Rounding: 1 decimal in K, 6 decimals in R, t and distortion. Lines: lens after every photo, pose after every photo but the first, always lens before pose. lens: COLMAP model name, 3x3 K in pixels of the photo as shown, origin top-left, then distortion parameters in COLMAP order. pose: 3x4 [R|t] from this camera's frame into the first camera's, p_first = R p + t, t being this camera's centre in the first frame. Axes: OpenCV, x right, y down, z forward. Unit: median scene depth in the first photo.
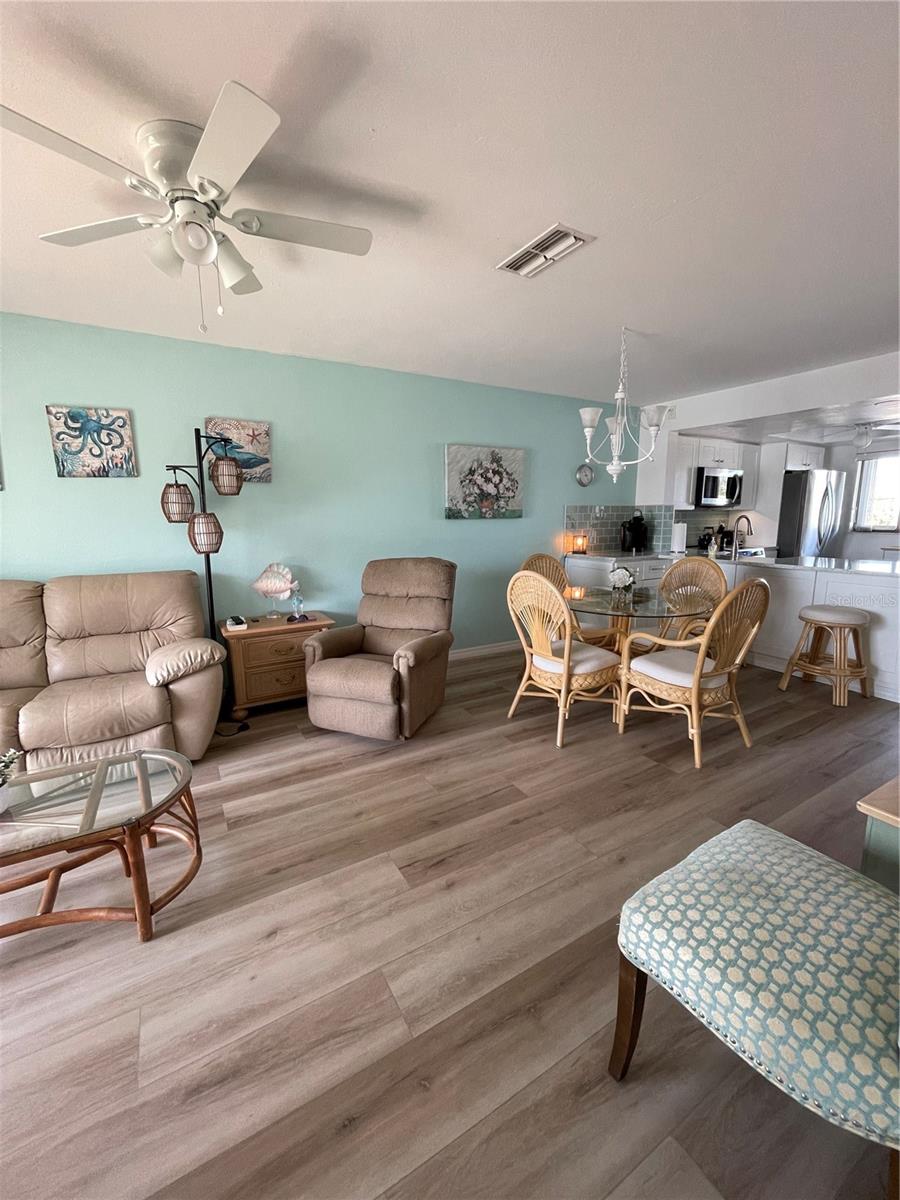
lens RADIAL K [[486.6, 0, 446.9], [0, 486.6, 595.9], [0, 0, 1]] dist [-0.001143, 0.000293]
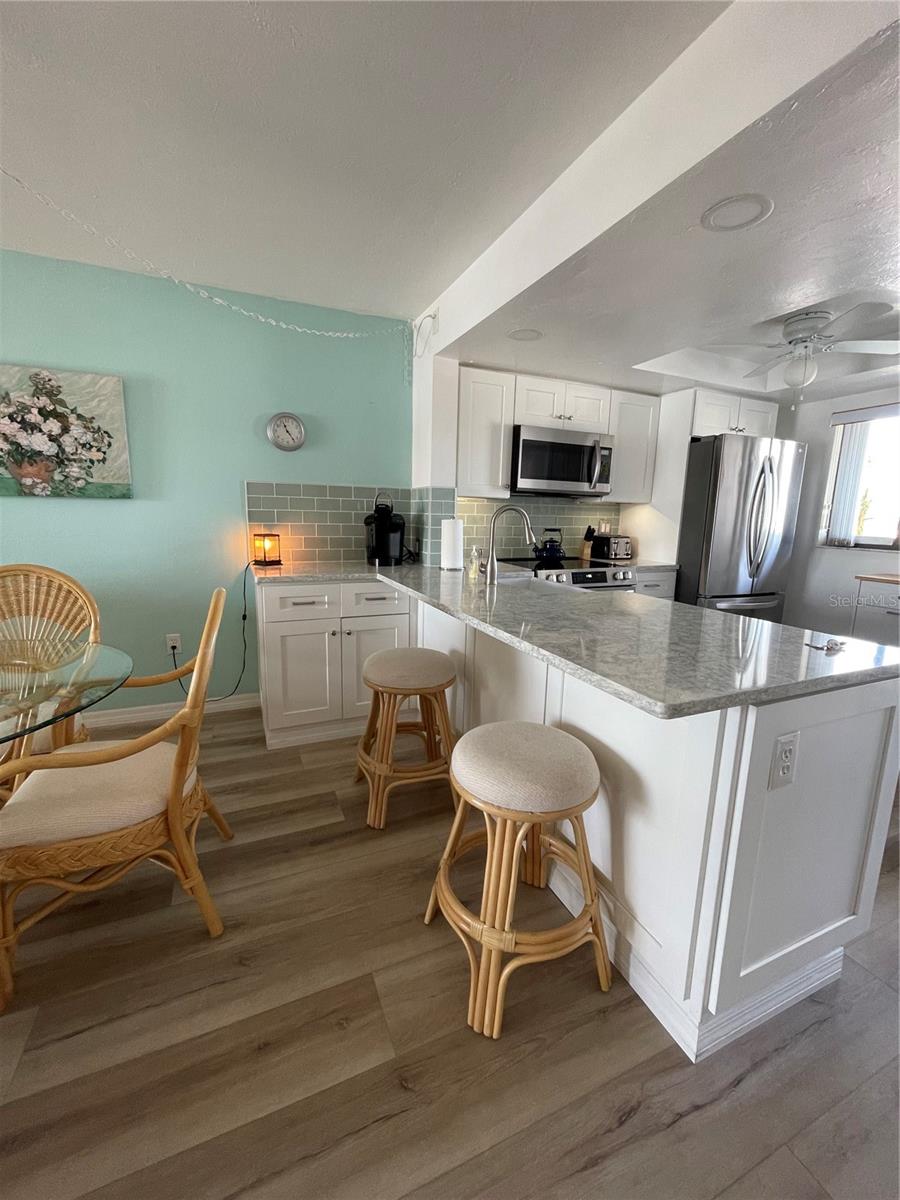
lens RADIAL K [[484.5, 0, 450.4], [0, 484.5, 597.0], [0, 0, 1]] dist [-0.005018, 0.000741]
pose [[0.992817, 0.049826, -0.108771, 0.623630], [-0.048925, 0.998743, 0.010940, -0.072909], [0.109179, -0.005540, 0.994007, 0.498411]]
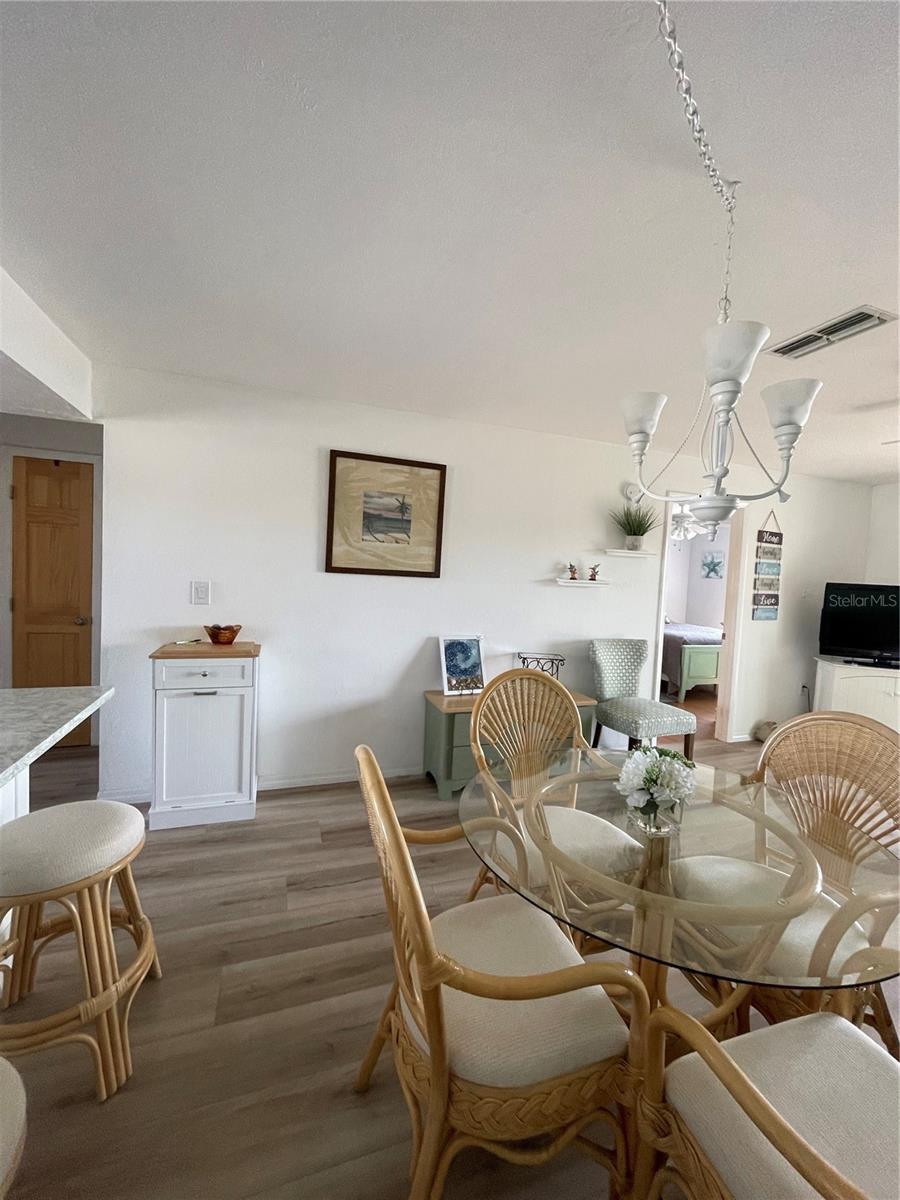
lens RADIAL K [[484.5, 0, 450.4], [0, 484.5, 597.0], [0, 0, 1]] dist [-0.005018, 0.000741]
pose [[-0.979668, -0.049413, 0.194445, 0.341652], [-0.007327, 0.977360, 0.211455, -0.190663], [-0.200492, 0.205731, -0.957851, 1.021236]]
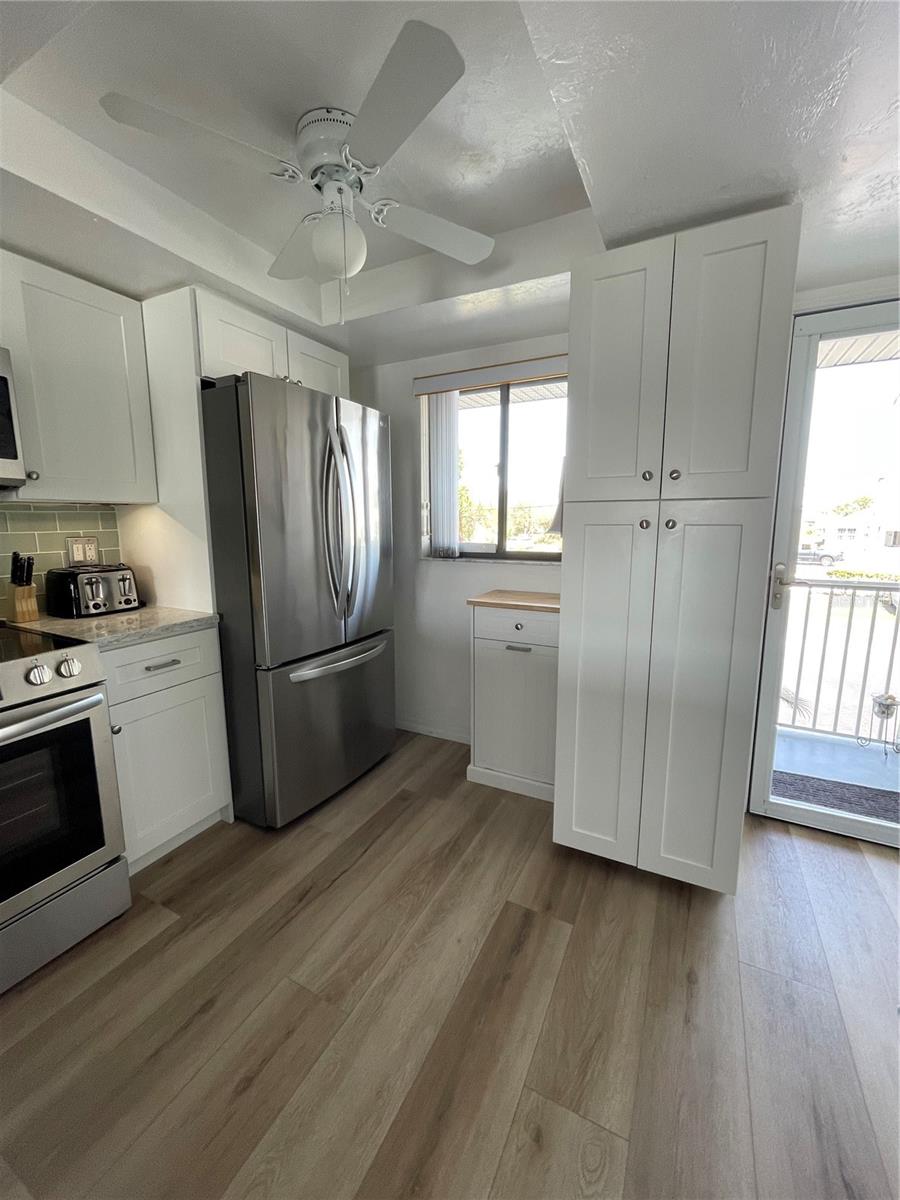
lens RADIAL K [[484.5, 0, 450.4], [0, 484.5, 597.0], [0, 0, 1]] dist [-0.005018, 0.000741]
pose [[0.842593, -0.081950, 0.532279, 0.851599], [0.085871, 0.996154, 0.017435, -0.140739], [-0.531660, 0.031016, 0.846390, 0.849207]]
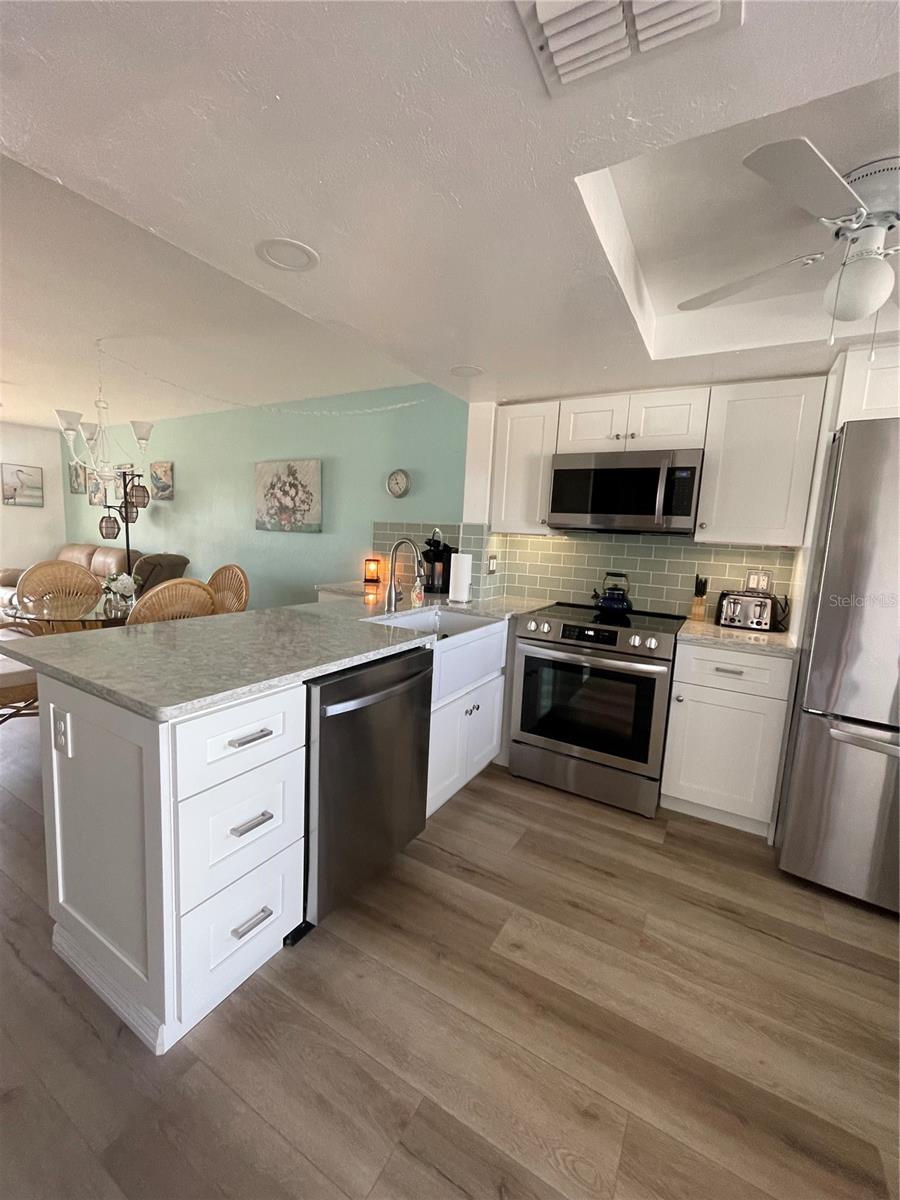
lens RADIAL K [[484.5, 0, 450.4], [0, 484.5, 597.0], [0, 0, 1]] dist [-0.005018, 0.000741]
pose [[0.493650, 0.141276, -0.858109, 1.136306], [-0.196245, 0.979363, 0.048343, -0.141160], [0.847230, 0.144534, 0.511187, 0.798119]]
